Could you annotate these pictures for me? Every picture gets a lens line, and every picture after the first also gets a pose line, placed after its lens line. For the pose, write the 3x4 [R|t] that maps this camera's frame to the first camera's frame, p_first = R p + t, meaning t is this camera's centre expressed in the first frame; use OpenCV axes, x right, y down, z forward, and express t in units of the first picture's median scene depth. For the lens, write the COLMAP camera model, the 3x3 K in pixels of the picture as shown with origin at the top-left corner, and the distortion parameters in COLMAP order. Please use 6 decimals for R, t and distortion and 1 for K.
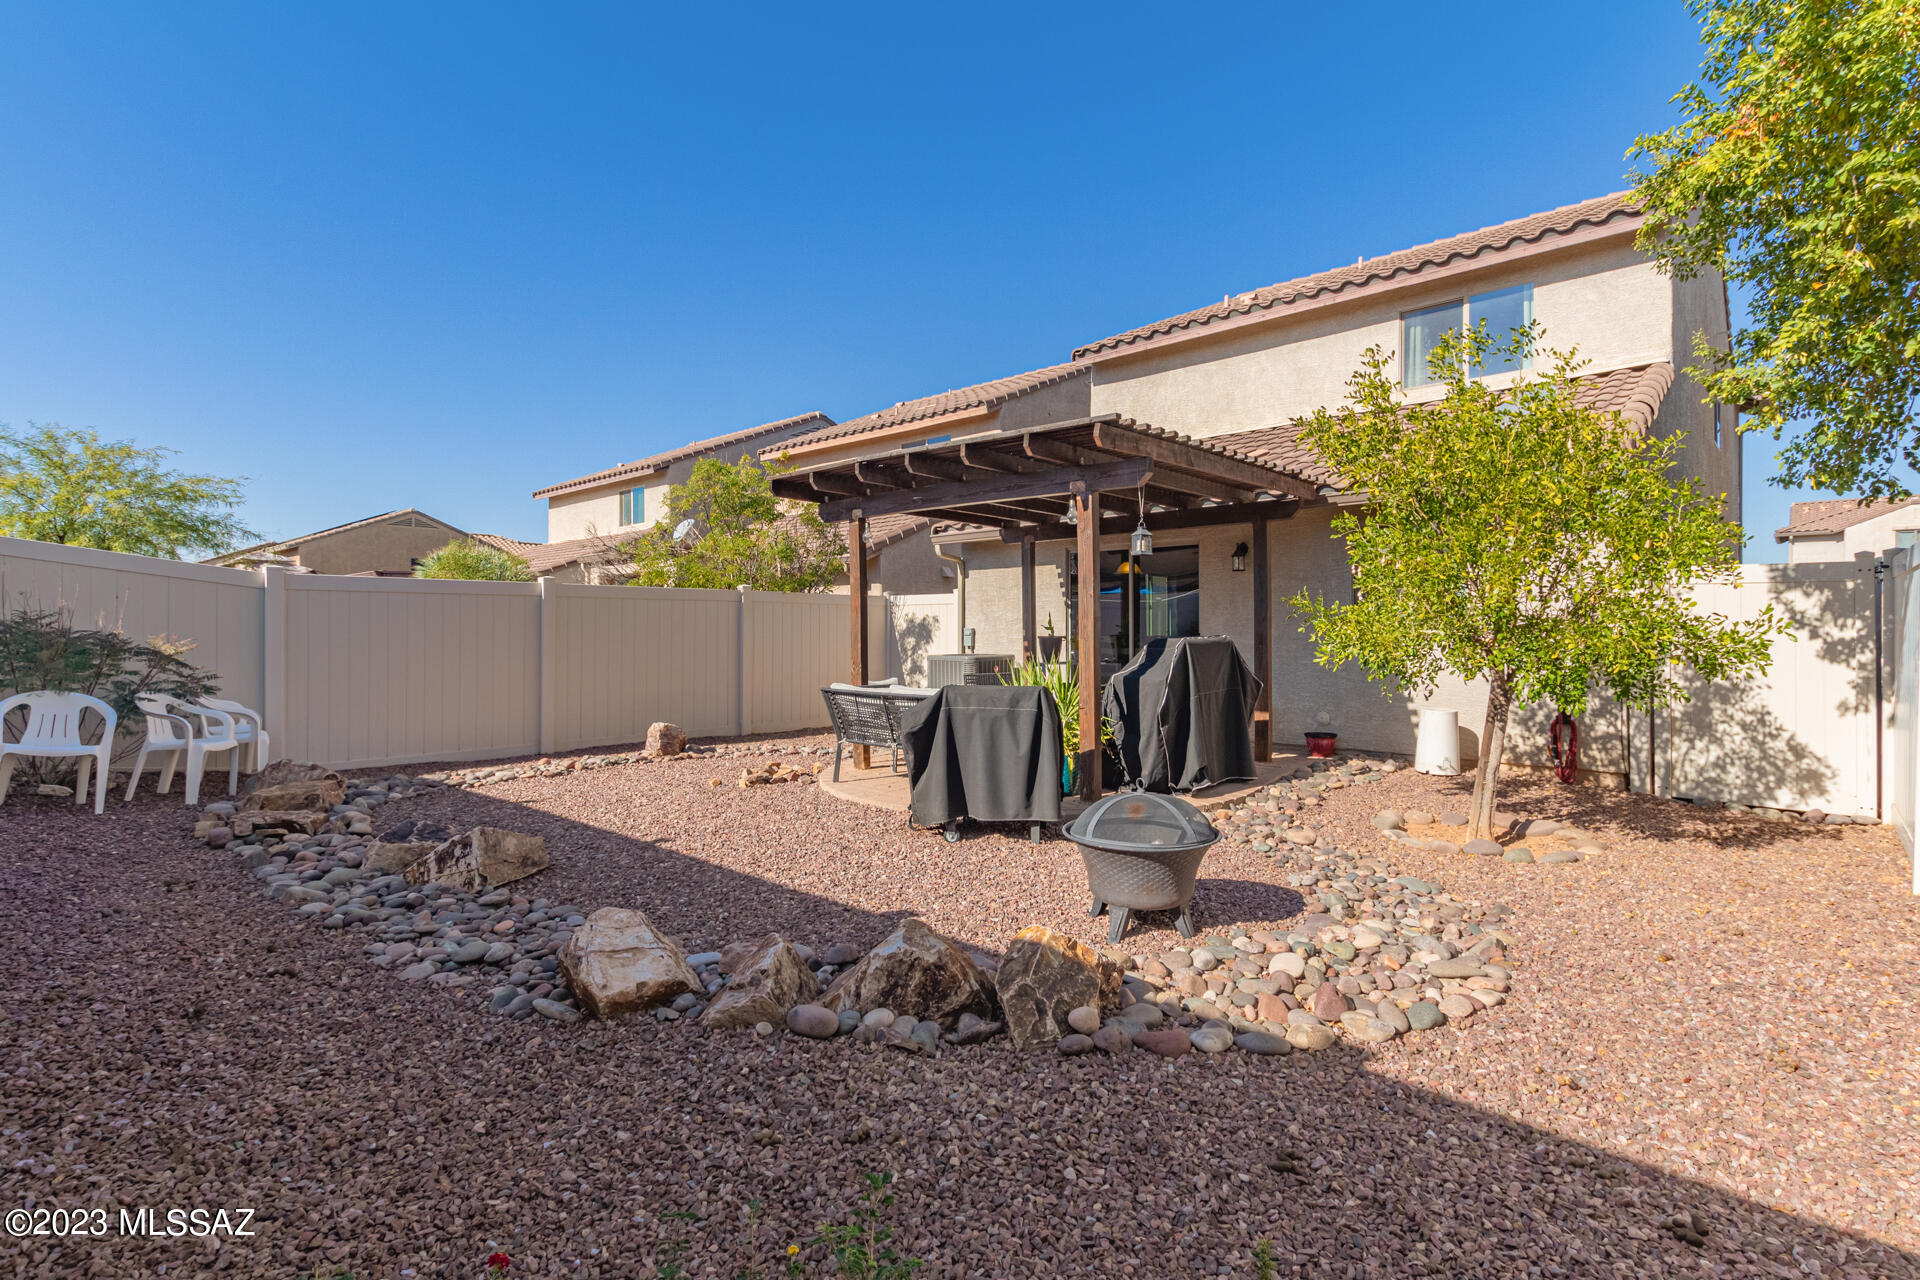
lens RADIAL K [[923.0, 0, 968.2], [0, 923.0, 635.1], [0, 0, 1]] dist [0.012845, -0.002291]
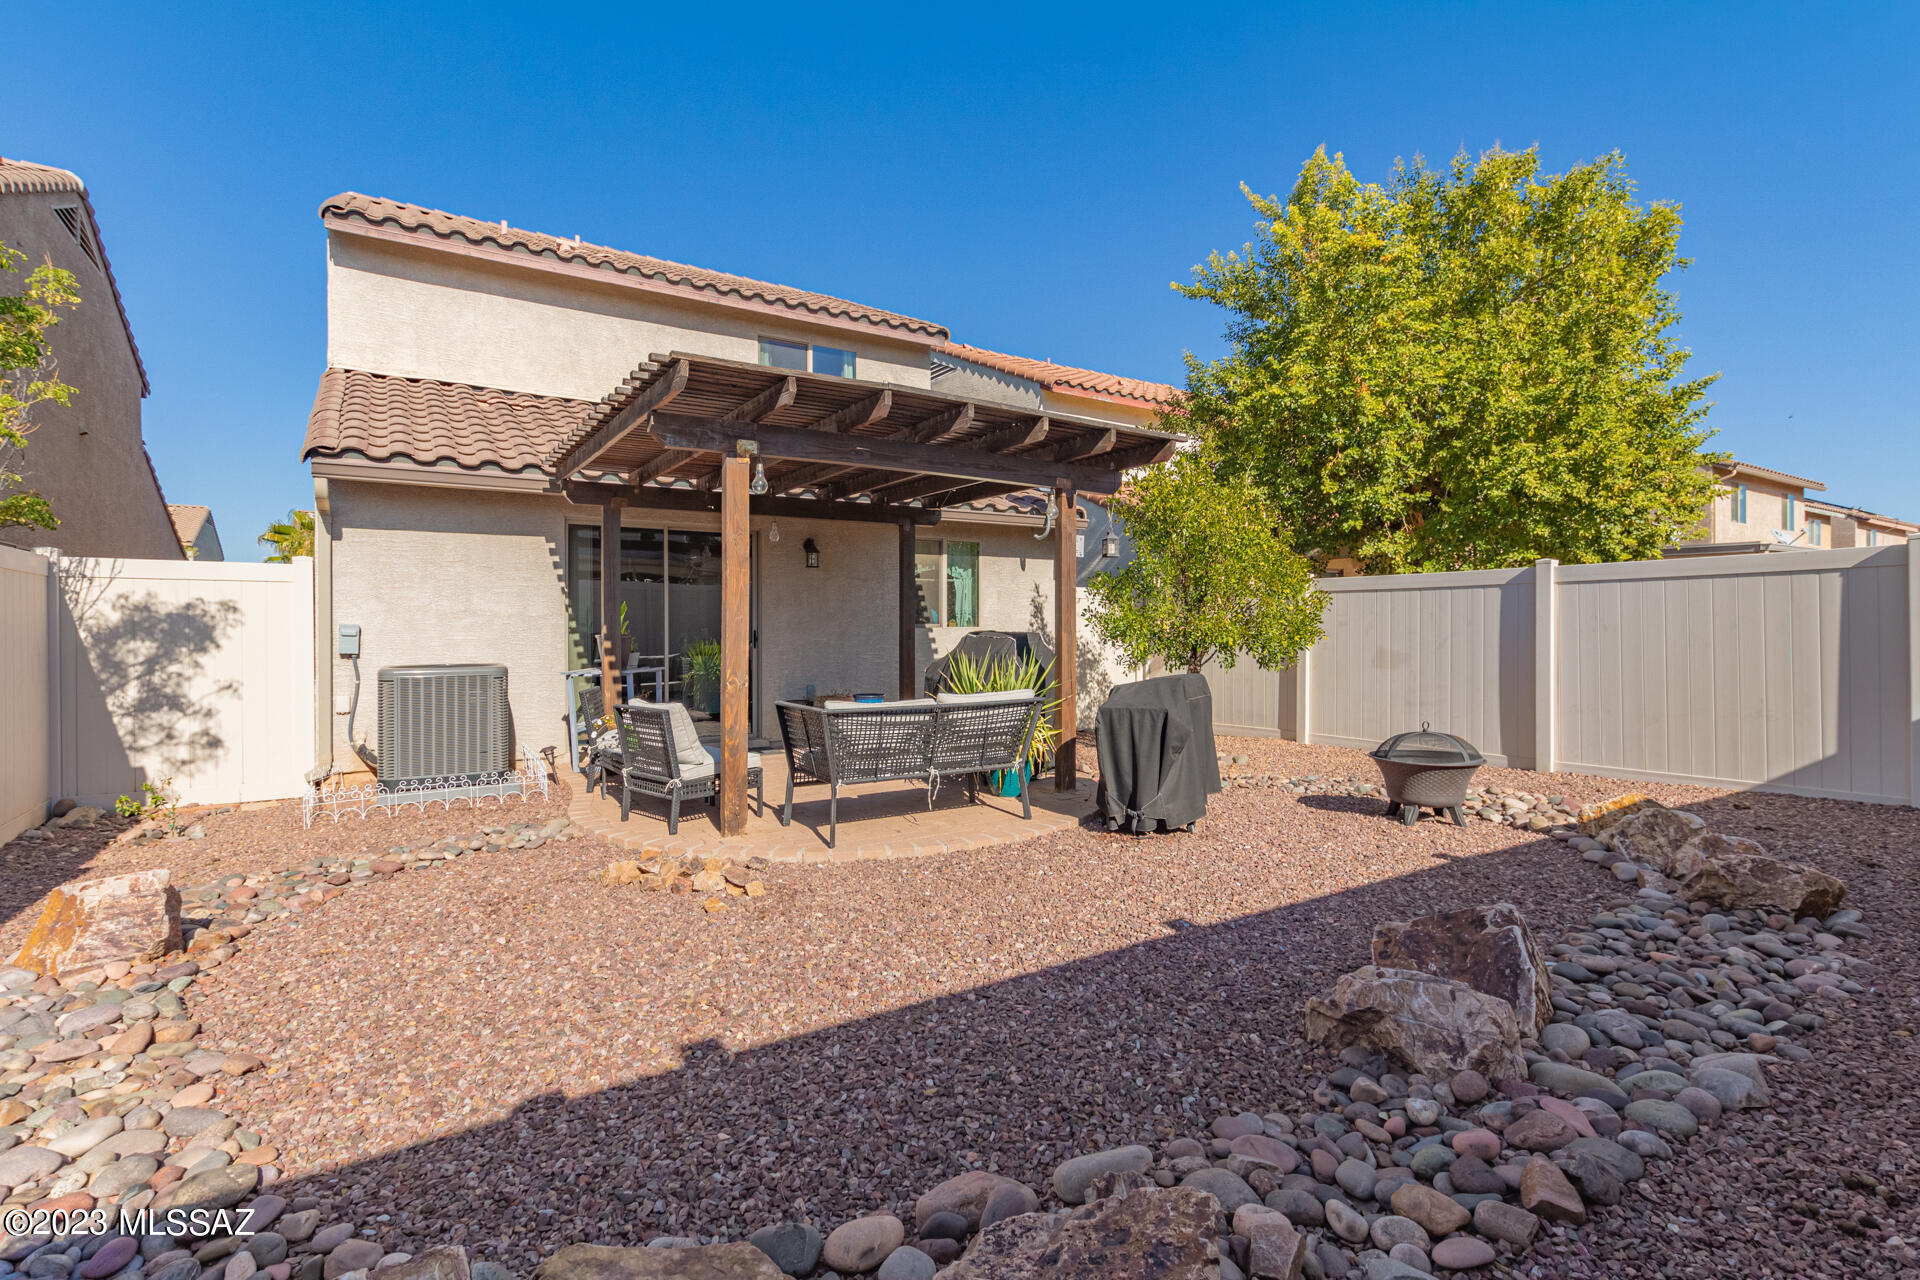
lens RADIAL K [[923.0, 0, 968.2], [0, 923.0, 635.1], [0, 0, 1]] dist [0.012845, -0.002291]
pose [[0.245694, -0.006643, 0.969325, -0.525065], [0.007474, 0.999960, 0.004959, 0.000260], [-0.969319, 0.006026, 0.245733, 0.495560]]
